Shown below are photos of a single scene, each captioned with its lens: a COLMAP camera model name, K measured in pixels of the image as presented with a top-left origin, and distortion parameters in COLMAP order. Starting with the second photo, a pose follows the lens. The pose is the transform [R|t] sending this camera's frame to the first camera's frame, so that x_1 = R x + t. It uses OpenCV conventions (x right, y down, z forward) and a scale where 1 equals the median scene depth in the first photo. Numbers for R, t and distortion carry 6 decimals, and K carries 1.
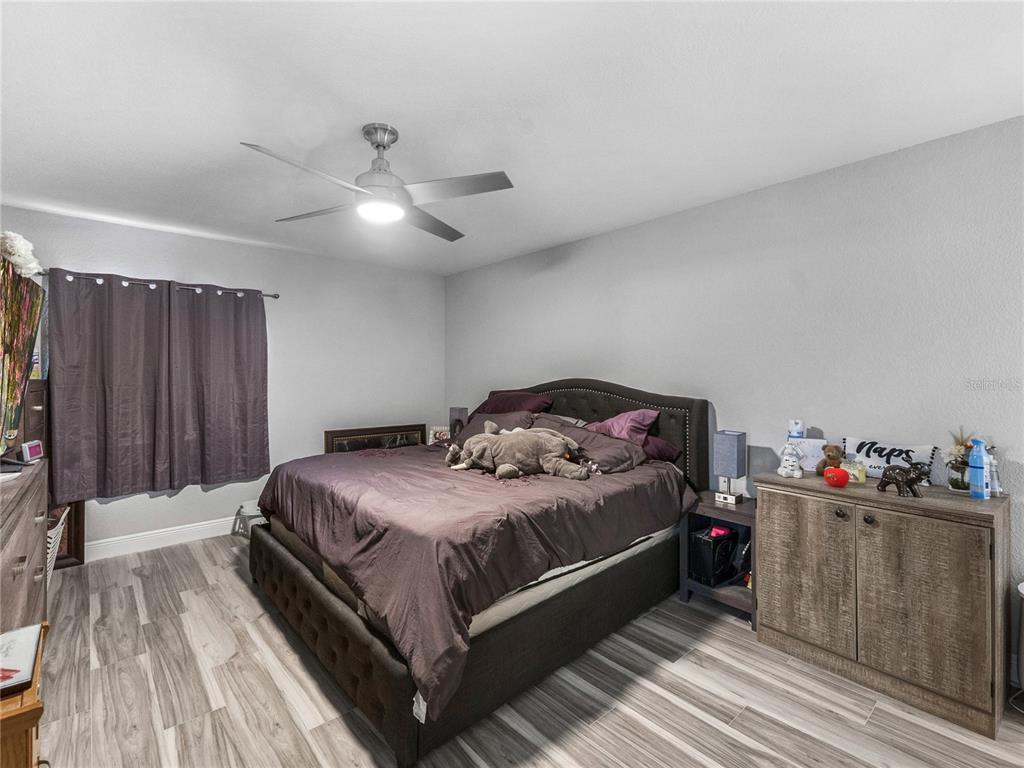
lens RADIAL K [[475.3, 0, 515.8], [0, 475.3, 385.2], [0, 0, 1]] dist [0.019916, 0.000025]
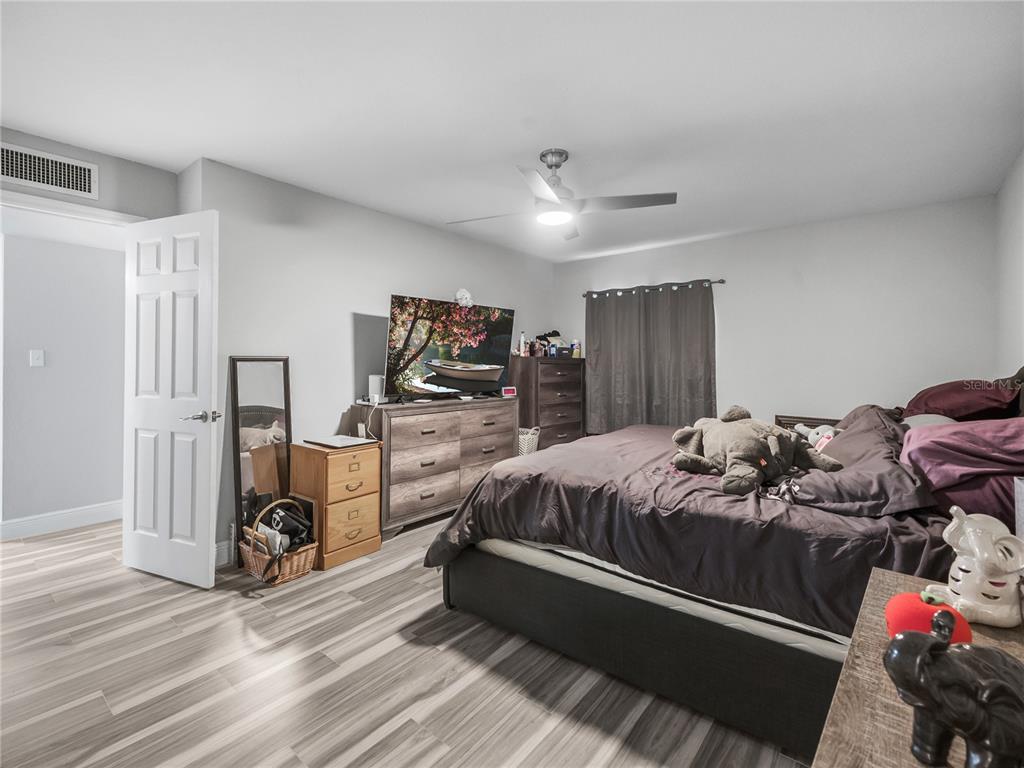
lens RADIAL K [[484.9, 0, 501.2], [0, 484.9, 375.0], [0, 0, 1]] dist [0.016804, -0.000126]
pose [[0.154193, 0.027643, -0.987654, 0.873306], [-0.030973, 0.999253, 0.023133, 0.021336], [0.987555, 0.027023, 0.154934, 0.612973]]
